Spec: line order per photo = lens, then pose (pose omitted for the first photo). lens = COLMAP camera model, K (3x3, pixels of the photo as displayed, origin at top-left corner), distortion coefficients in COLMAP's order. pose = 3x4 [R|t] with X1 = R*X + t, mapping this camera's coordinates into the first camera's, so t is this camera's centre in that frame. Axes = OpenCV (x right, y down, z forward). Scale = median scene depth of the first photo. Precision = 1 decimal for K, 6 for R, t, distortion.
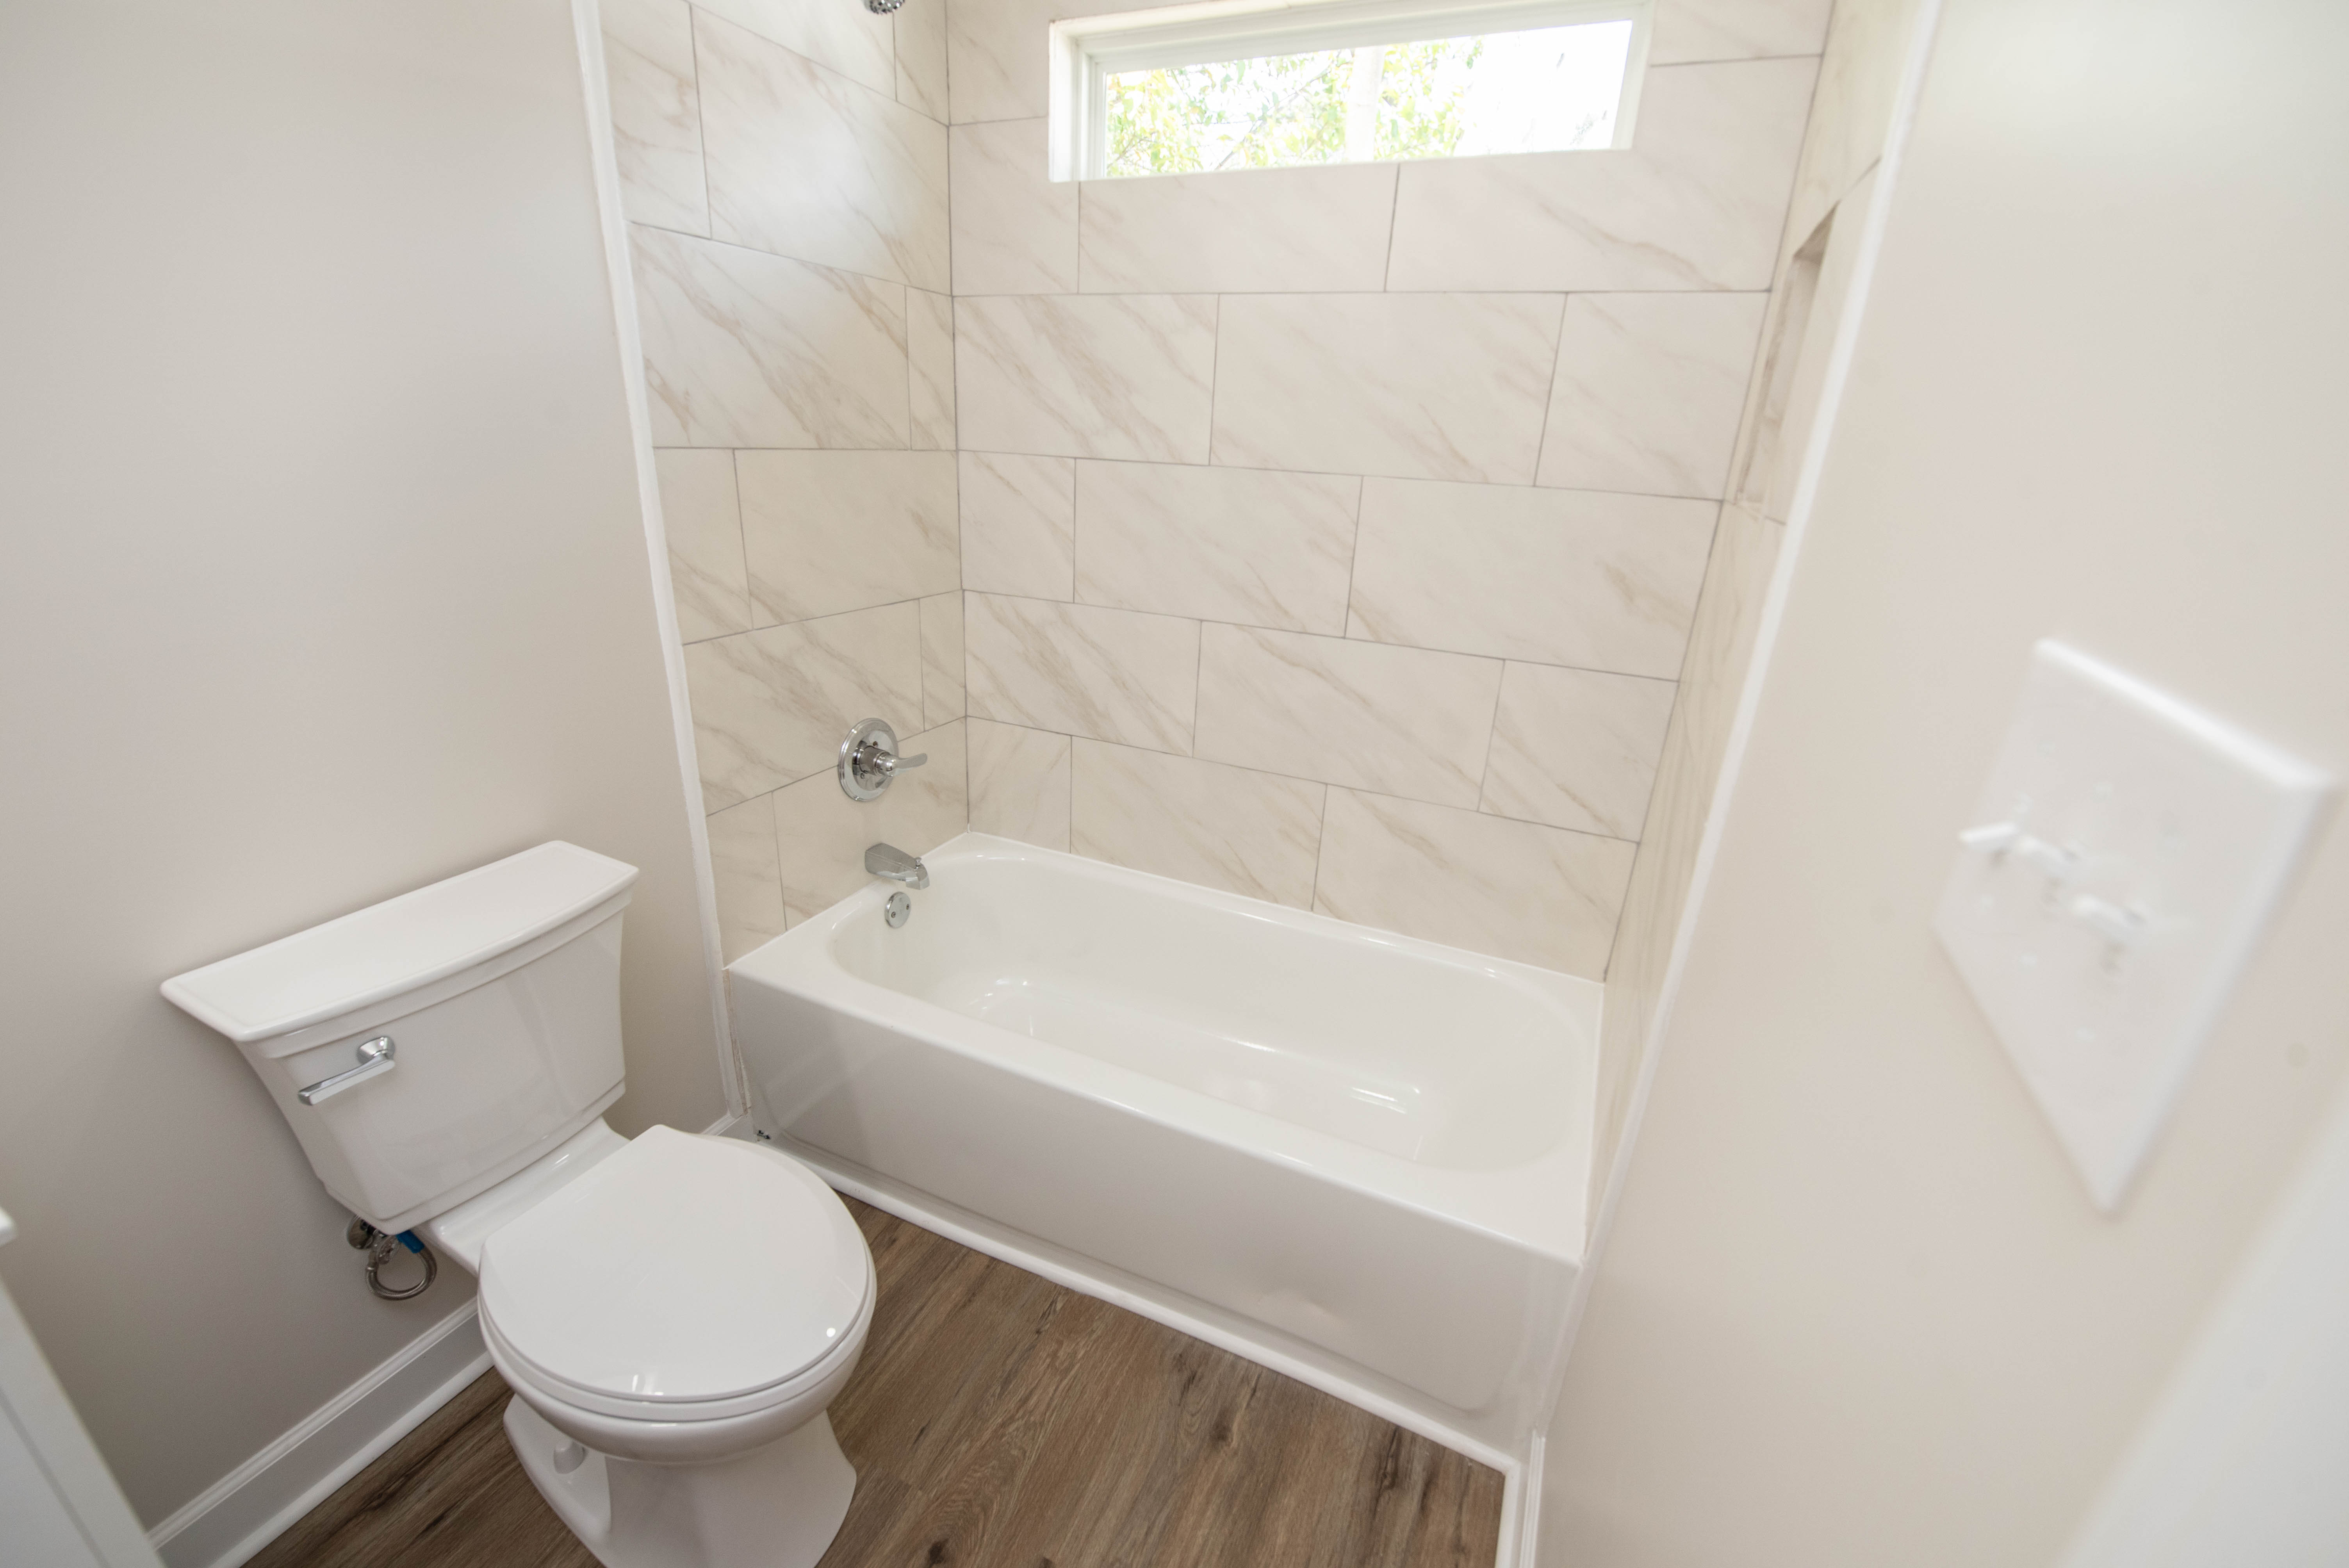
lens RADIAL K [[944.7, 0, 1163.2], [0, 944.7, 798.6], [0, 0, 1]] dist [-0.015898, -0.003103]
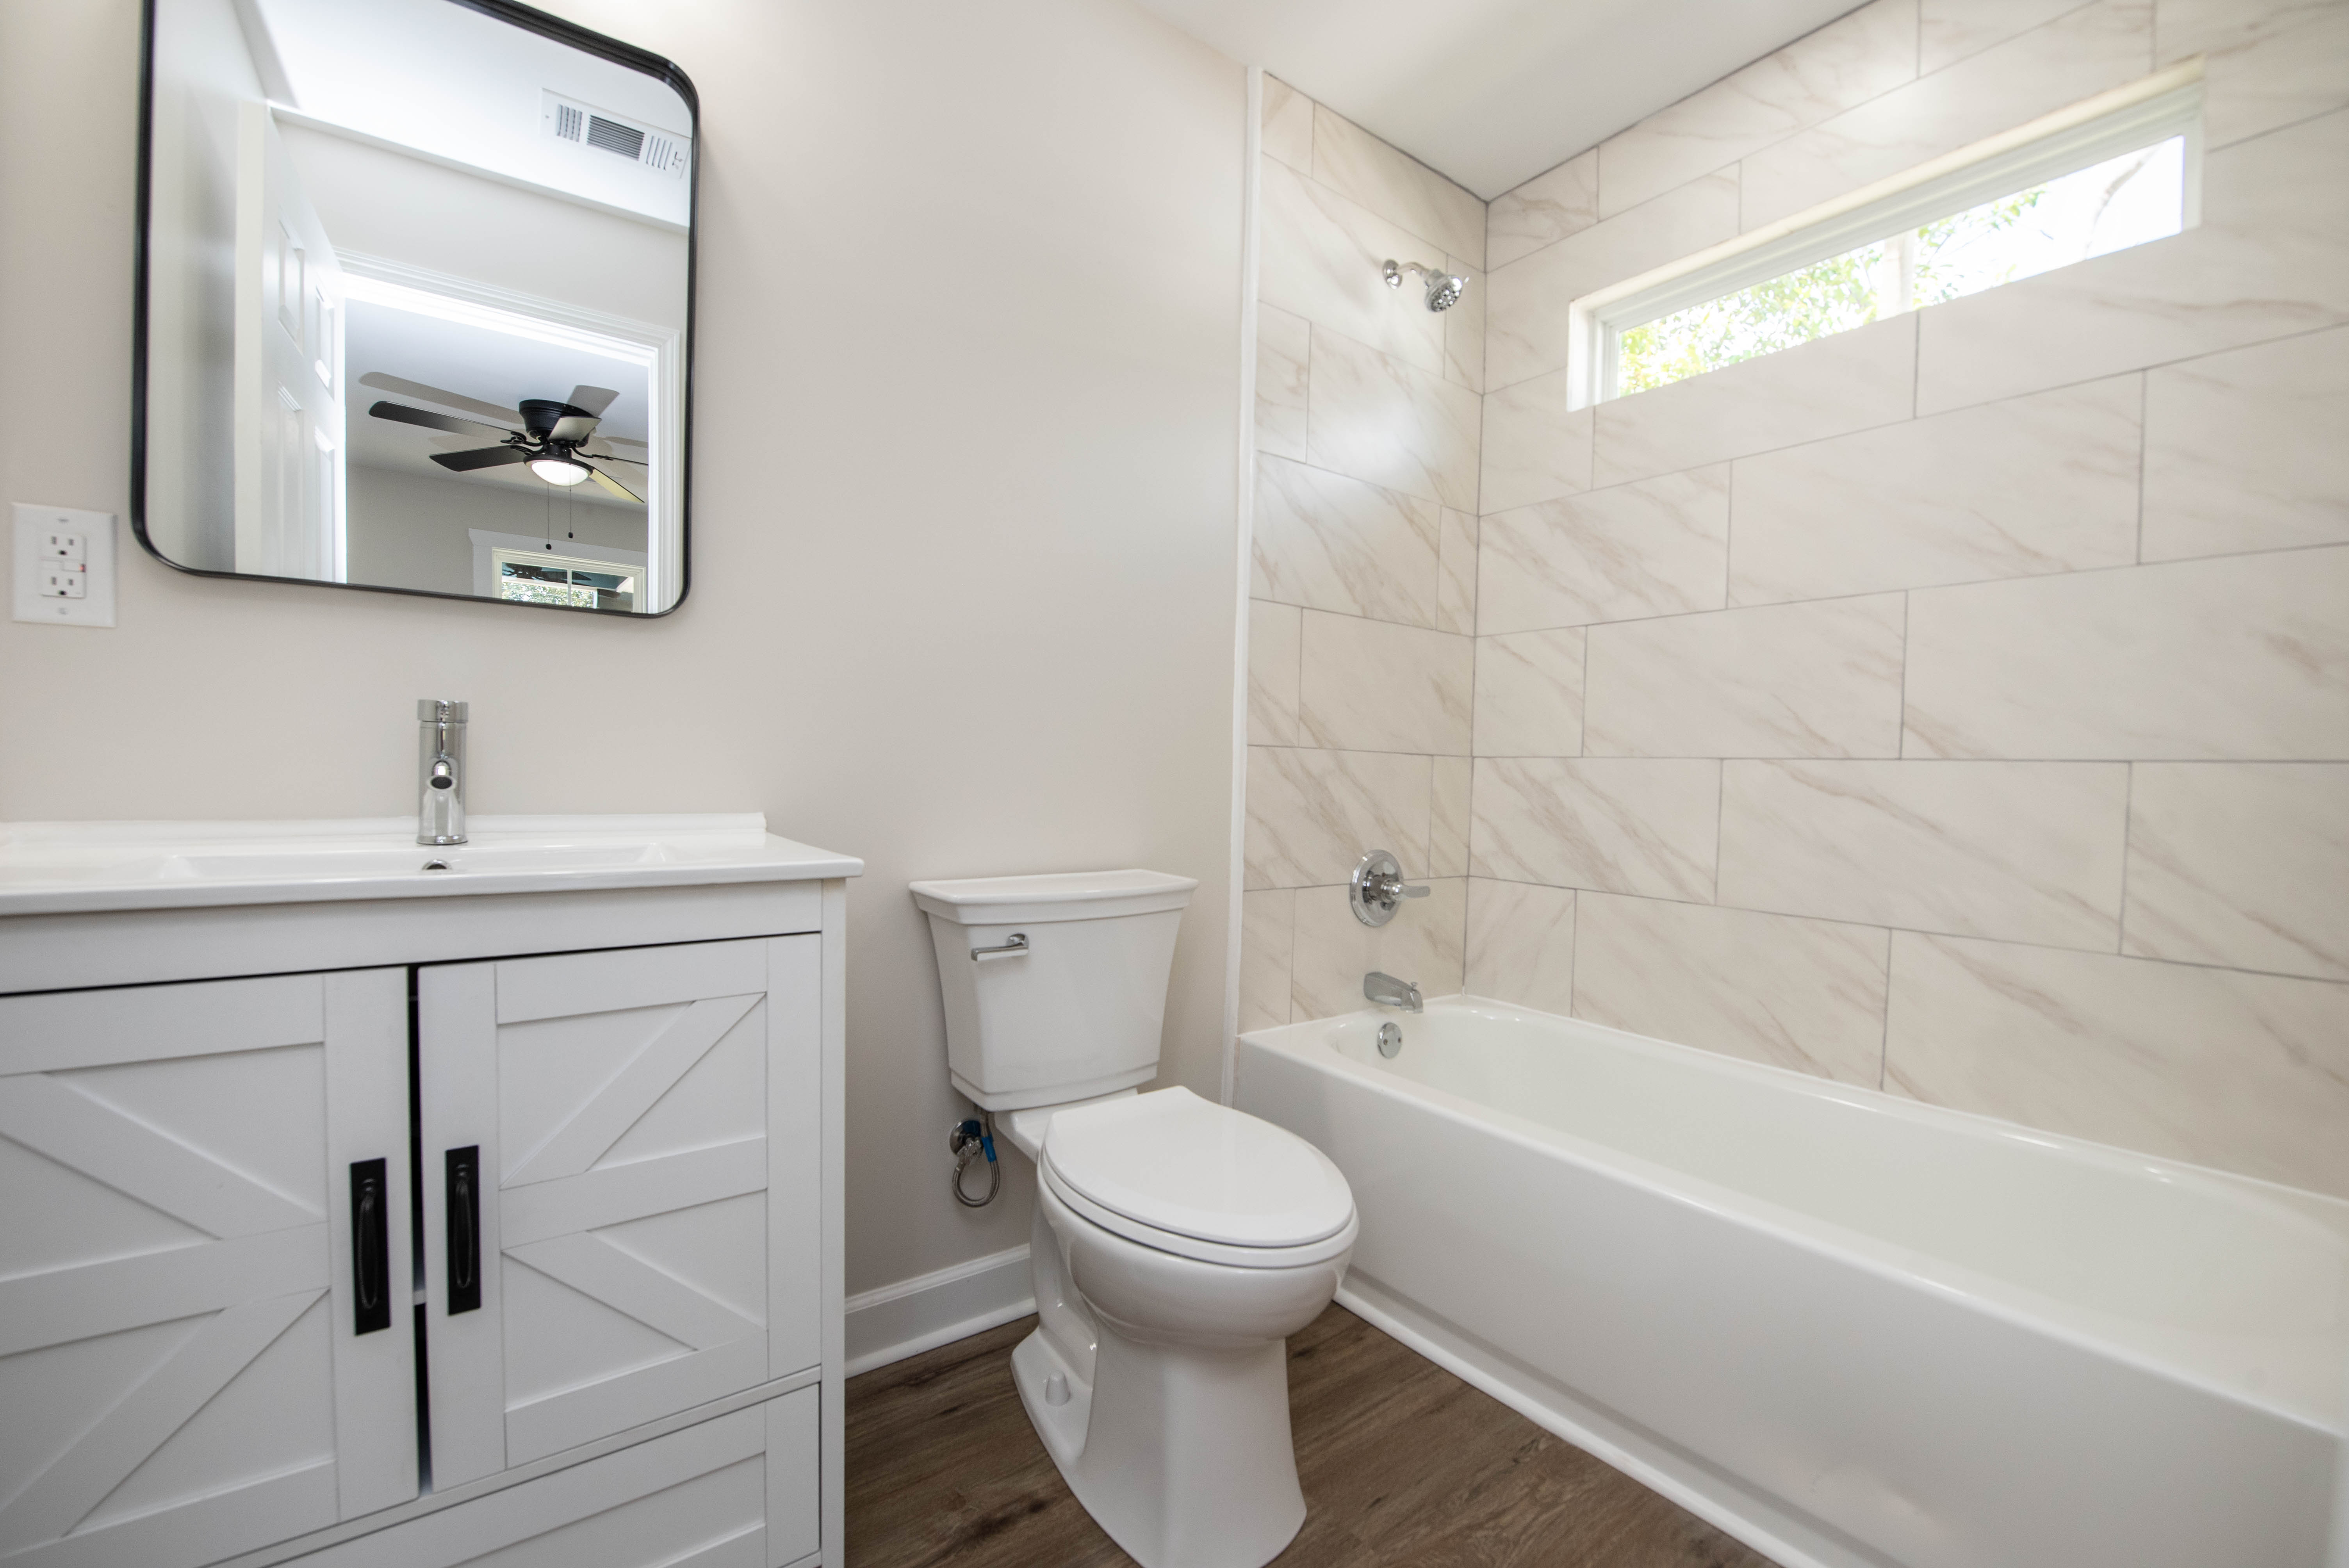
lens RADIAL K [[944.7, 0, 1163.2], [0, 944.7, 798.6], [0, 0, 1]] dist [-0.015898, -0.003103]
pose [[0.874751, -0.009030, -0.484489, 0.005080], [-0.159642, 0.938639, -0.305731, 0.260046], [0.457521, 0.344783, 0.819633, -0.059770]]
